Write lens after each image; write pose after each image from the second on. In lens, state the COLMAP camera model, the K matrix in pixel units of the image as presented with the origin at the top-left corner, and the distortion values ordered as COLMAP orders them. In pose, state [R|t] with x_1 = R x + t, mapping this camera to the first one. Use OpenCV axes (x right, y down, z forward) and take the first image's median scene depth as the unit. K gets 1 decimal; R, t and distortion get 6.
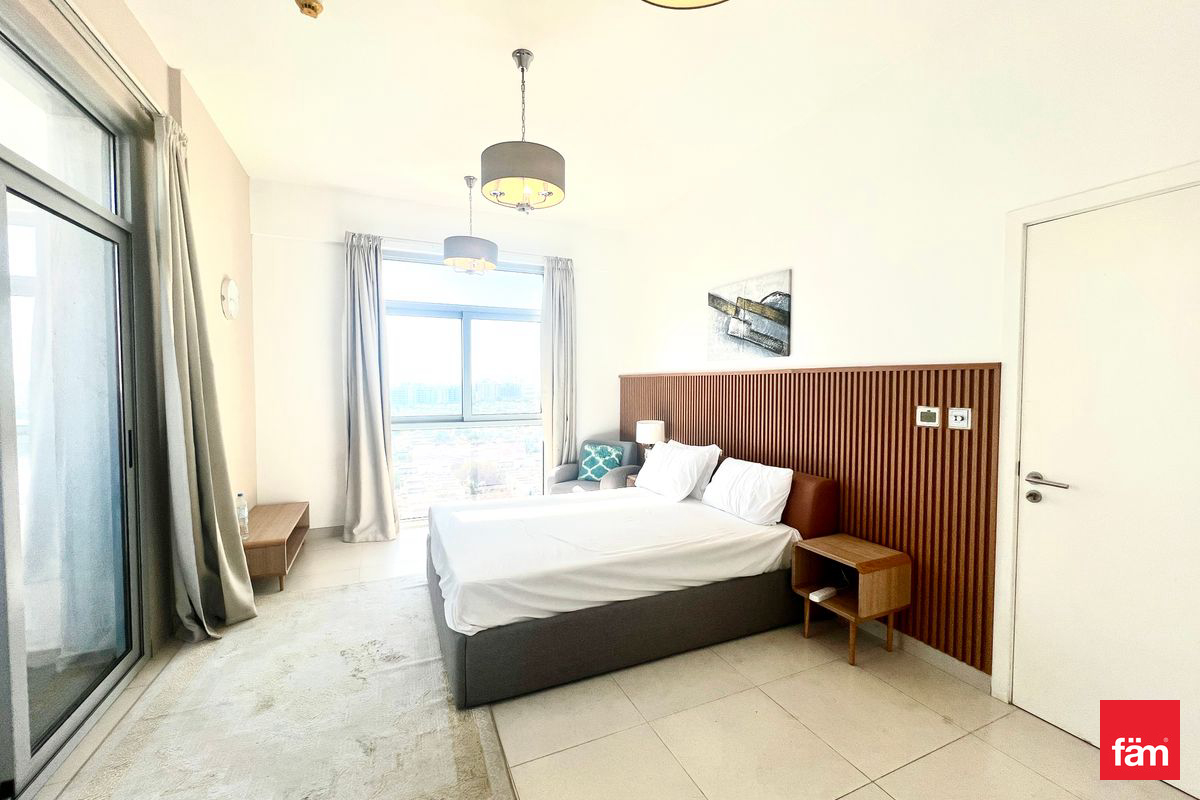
lens RADIAL K [[482.2, 0, 597.7], [0, 482.2, 399.8], [0, 0, 1]] dist [-0.000678, 0.000246]
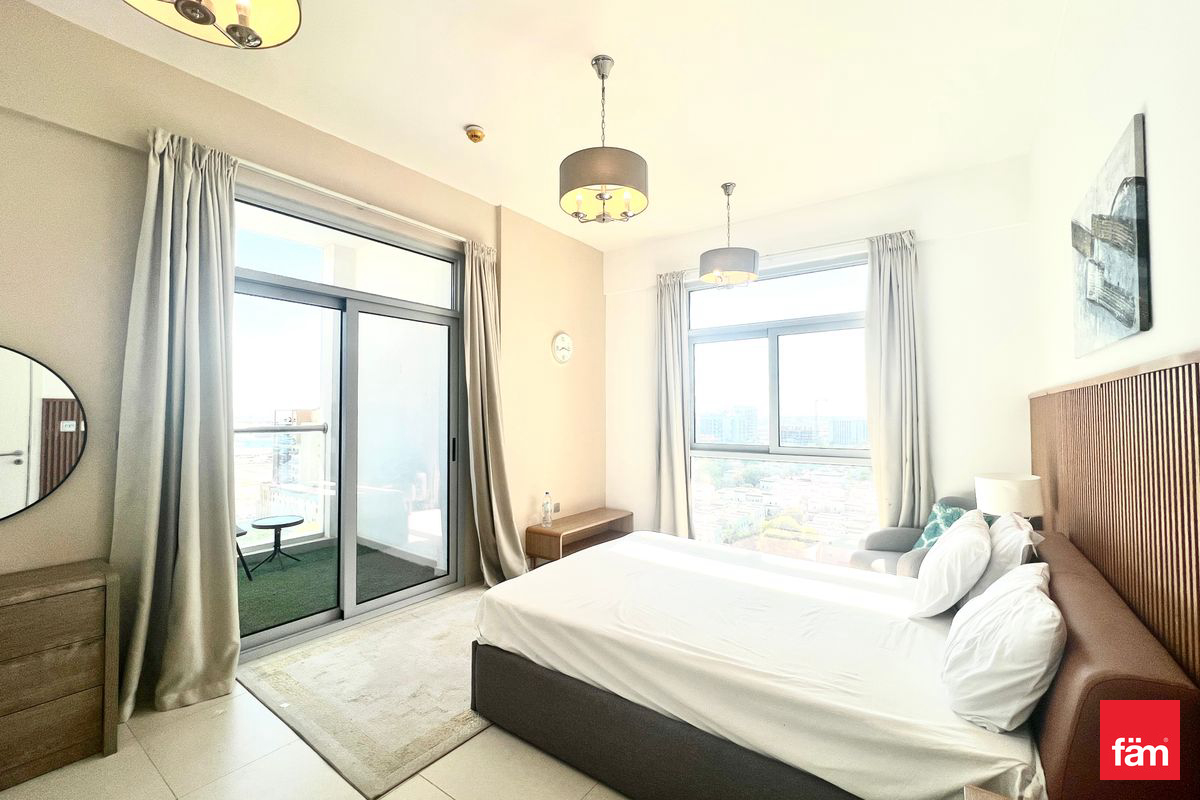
lens RADIAL K [[499.1, 0, 600.0], [0, 499.1, 400.0], [0, 0, 1]] dist [-0.002506, -0.000106]
pose [[0.495465, -0.024479, -0.868283, 0.437165], [-0.029825, 0.998534, -0.045170, -0.002653], [0.868116, 0.048276, 0.494009, 0.347949]]
